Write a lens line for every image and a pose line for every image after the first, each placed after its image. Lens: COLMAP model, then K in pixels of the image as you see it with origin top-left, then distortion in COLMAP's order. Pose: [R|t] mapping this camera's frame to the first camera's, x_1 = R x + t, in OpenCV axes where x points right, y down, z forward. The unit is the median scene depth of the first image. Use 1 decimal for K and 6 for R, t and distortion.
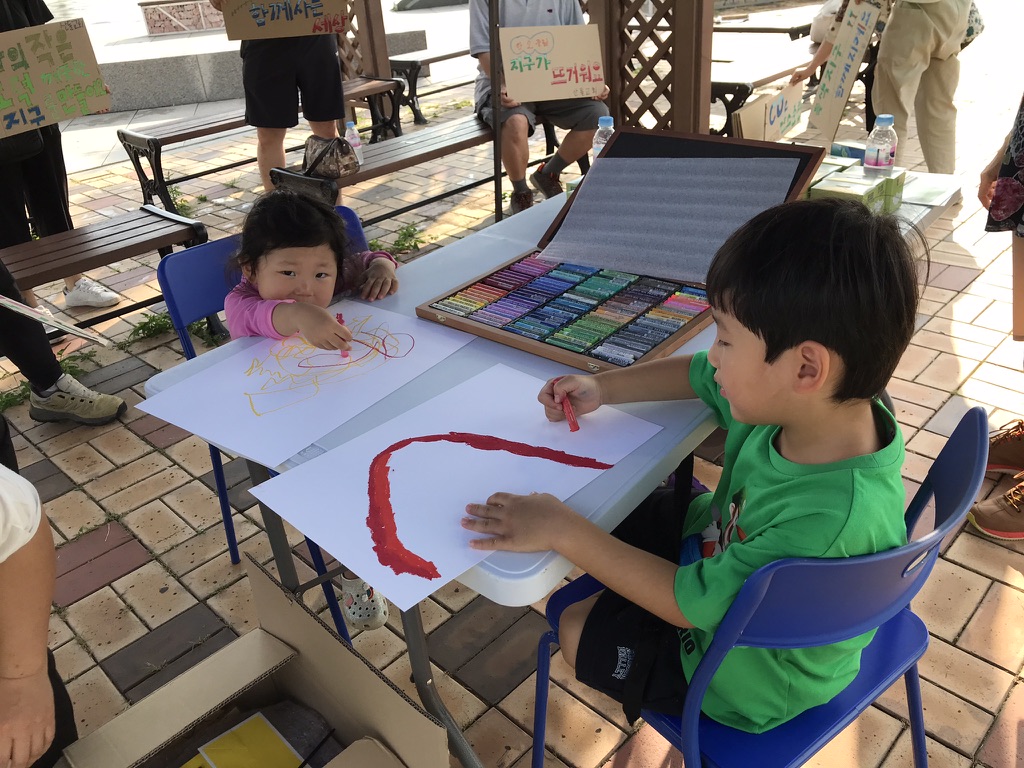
lens RADIAL K [[848.6, 0, 504.7], [0, 848.6, 387.2], [0, 0, 1]] dist [0.011610, 0.013498]
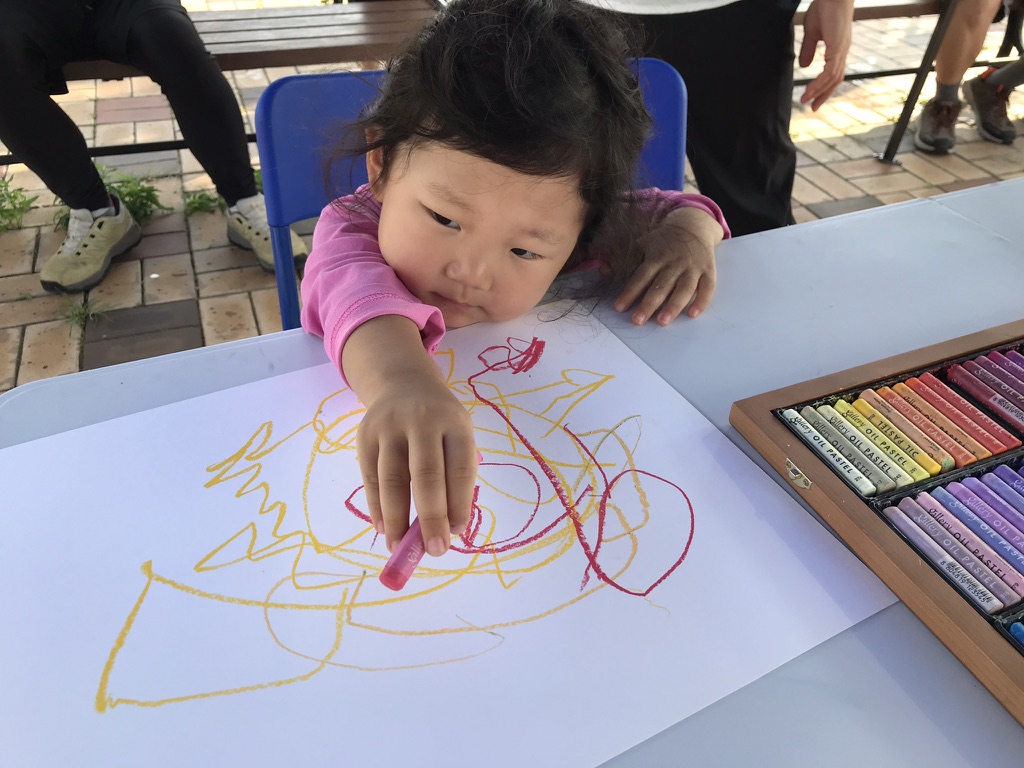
lens RADIAL K [[848.6, 0, 504.7], [0, 848.6, 387.2], [0, 0, 1]] dist [0.011610, 0.013498]
pose [[0.896319, 0.355678, -0.264774, -0.035763], [-0.307591, 0.928846, 0.206480, -0.051304], [0.319374, -0.103630, 0.941945, 0.221822]]
